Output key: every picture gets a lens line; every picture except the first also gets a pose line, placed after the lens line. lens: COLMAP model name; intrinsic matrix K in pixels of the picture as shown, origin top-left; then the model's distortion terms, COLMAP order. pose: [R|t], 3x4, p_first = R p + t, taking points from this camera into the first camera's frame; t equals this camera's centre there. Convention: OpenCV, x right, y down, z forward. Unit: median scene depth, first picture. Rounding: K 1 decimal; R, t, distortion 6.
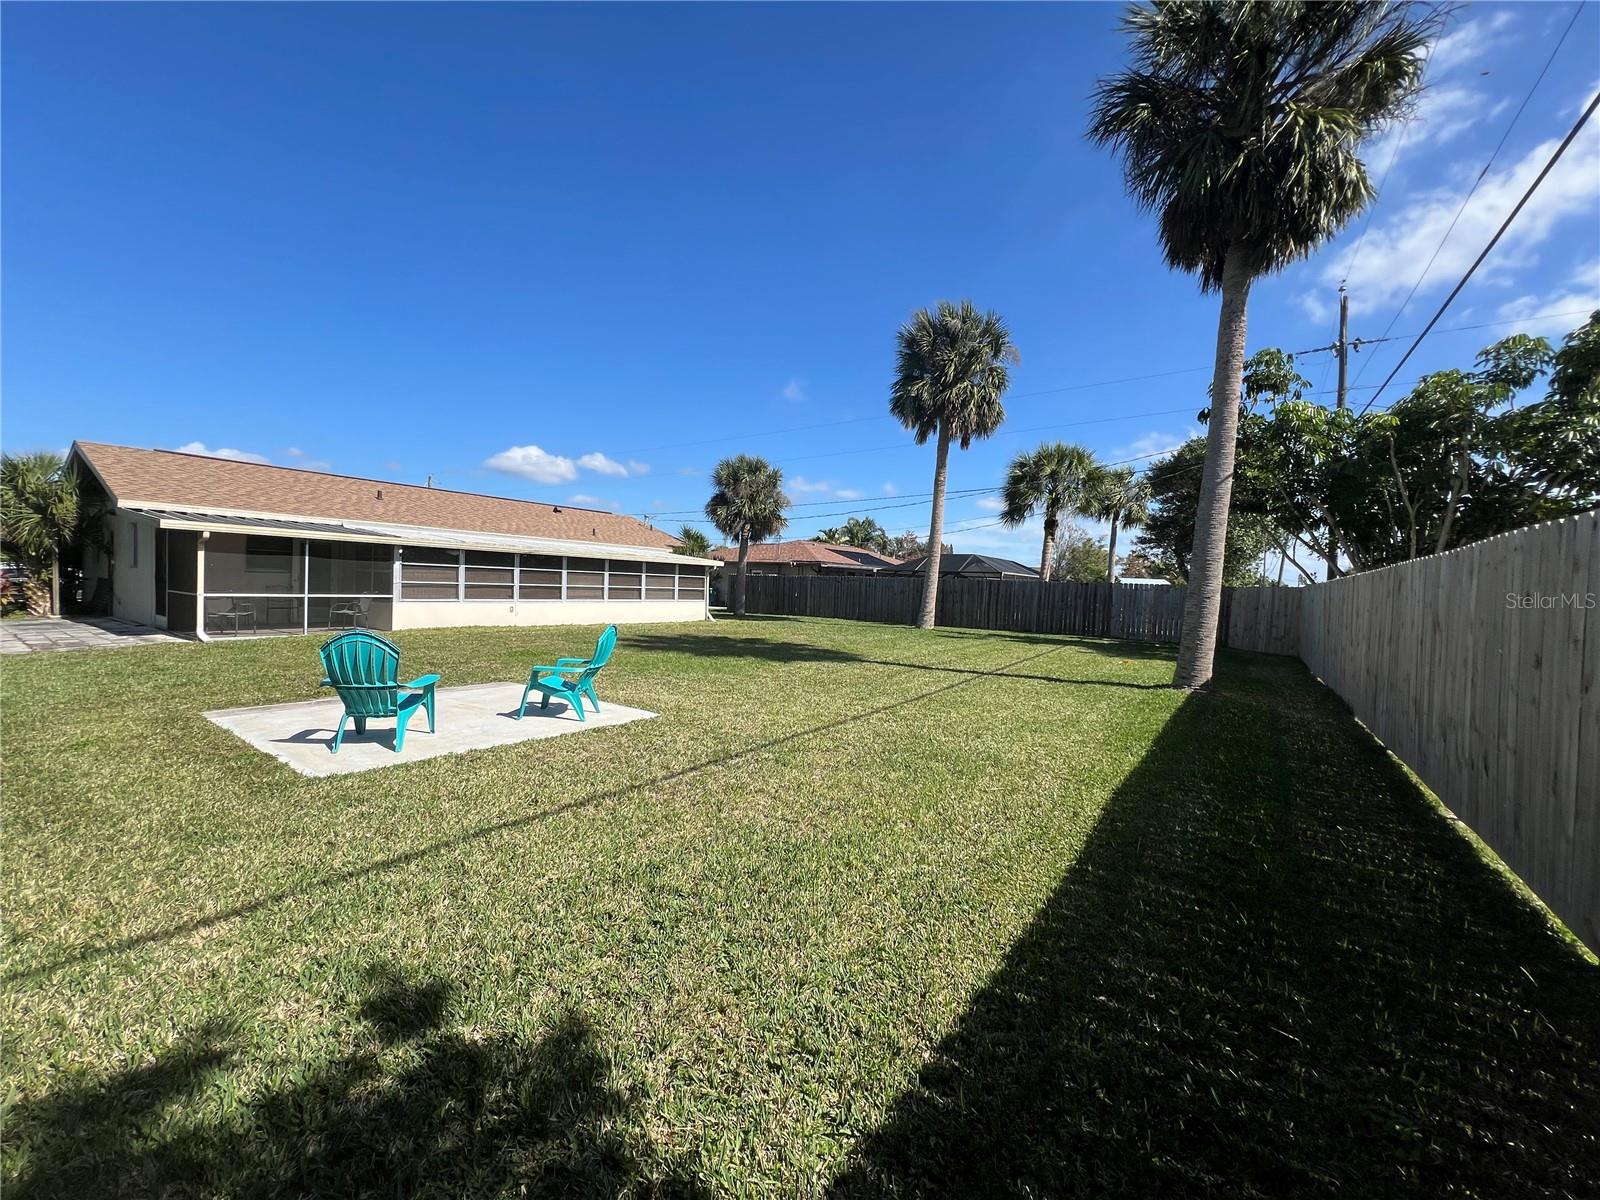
lens RADIAL K [[641.9, 0, 799.8], [0, 641.9, 604.0], [0, 0, 1]] dist [-0.001978, 0.000296]
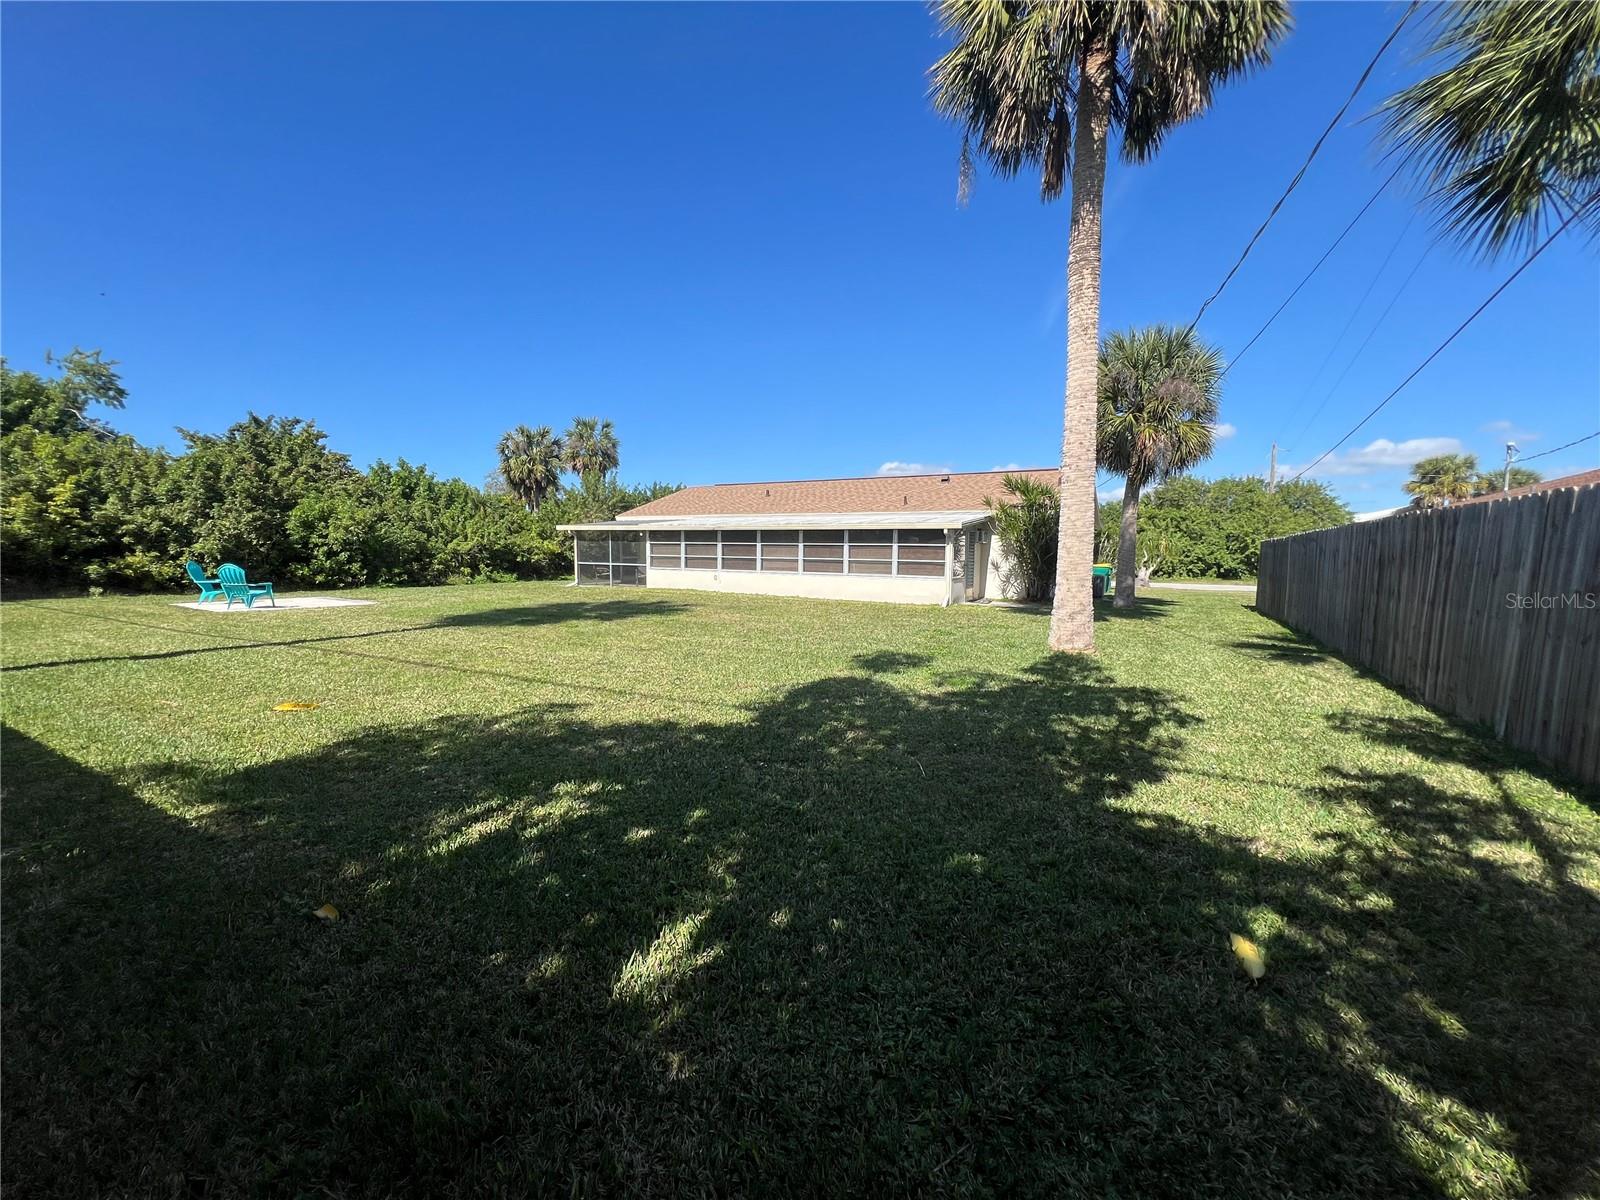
lens RADIAL K [[641.9, 0, 799.8], [0, 641.9, 604.0], [0, 0, 1]] dist [-0.001978, 0.000296]
pose [[0.098428, 0.047242, -0.994022, 0.628185], [-0.039354, 0.998276, 0.043547, -0.000514], [0.994366, 0.034833, 0.100118, 0.861723]]
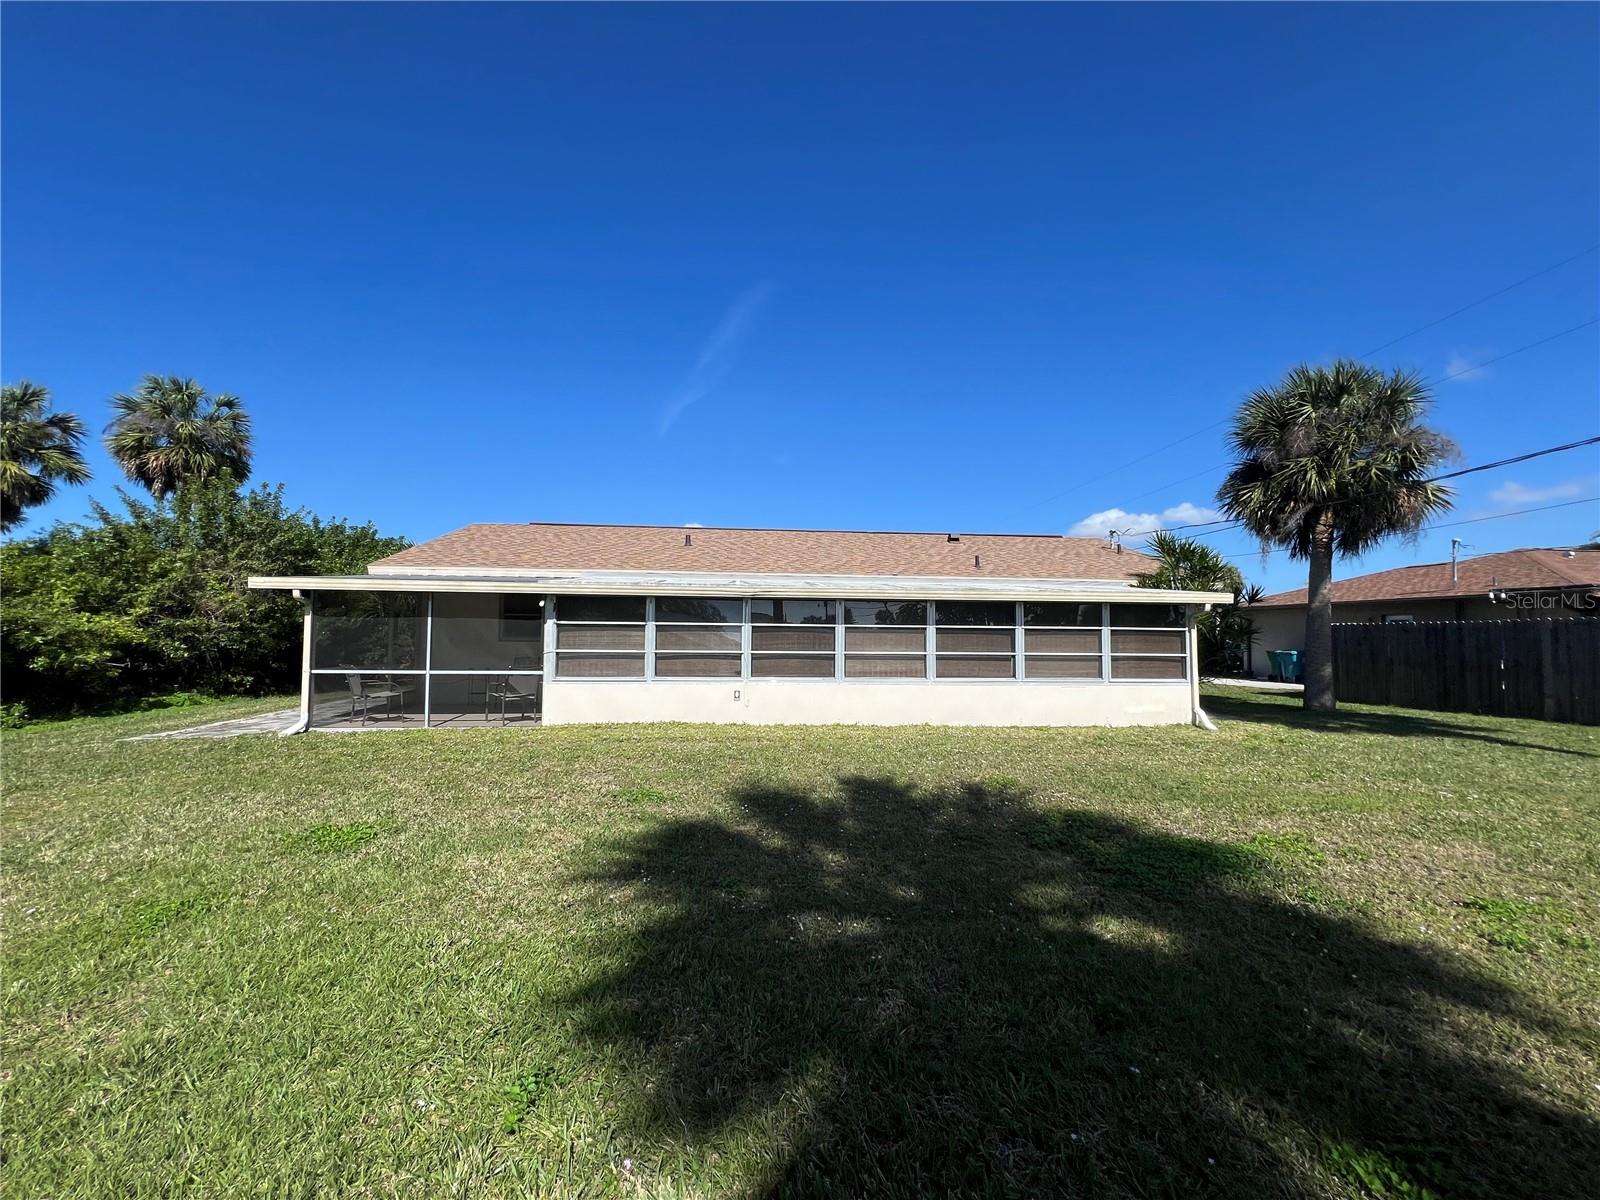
lens RADIAL K [[638.1, 0, 800.0], [0, 638.1, 600.0], [0, 0, 1]] dist [-0.000056, 0.000144]
pose [[0.645754, -0.074219, -0.759930, 0.025368], [-0.007547, 0.994596, -0.103550, -0.014757], [0.763508, 0.072603, 0.641704, 0.553852]]
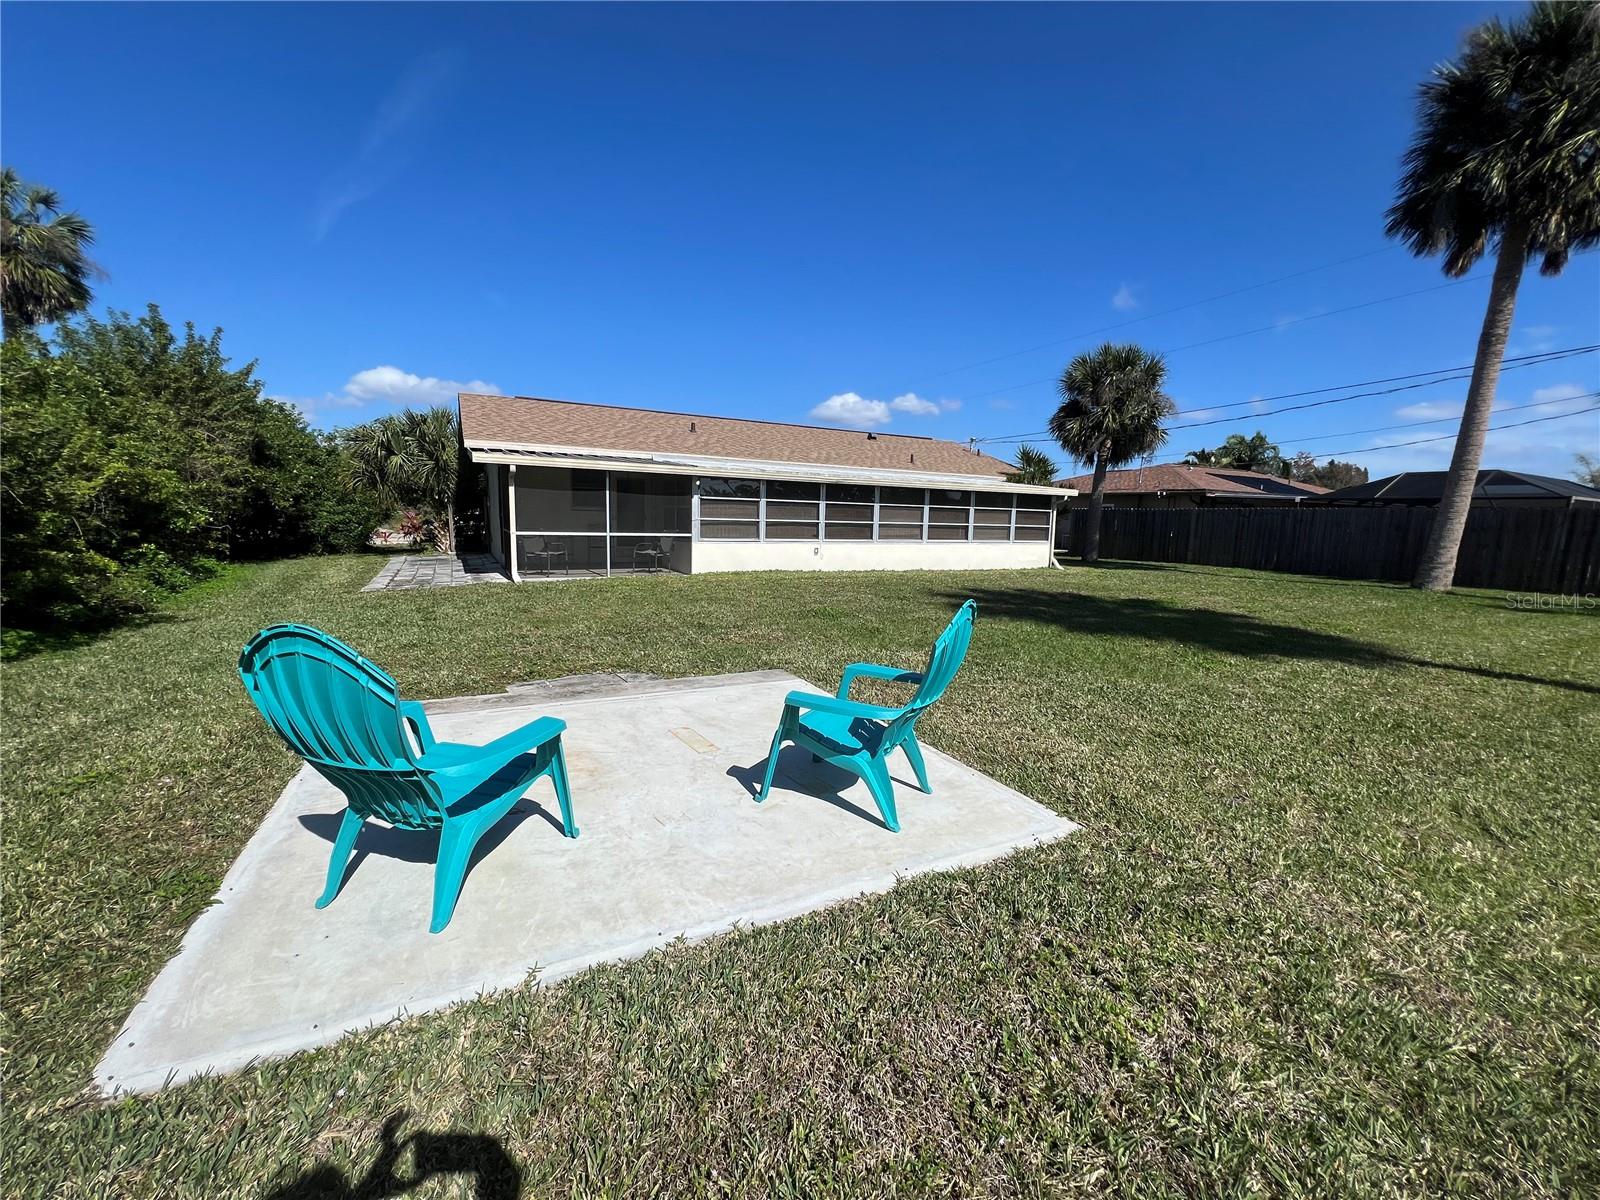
lens RADIAL K [[641.9, 0, 799.8], [0, 641.9, 604.0], [0, 0, 1]] dist [-0.001978, 0.000296]
pose [[0.888654, 0.050285, -0.455813, -0.066935], [-0.007692, 0.995464, 0.094823, -0.001874], [0.458514, -0.080759, 0.885010, 0.198269]]
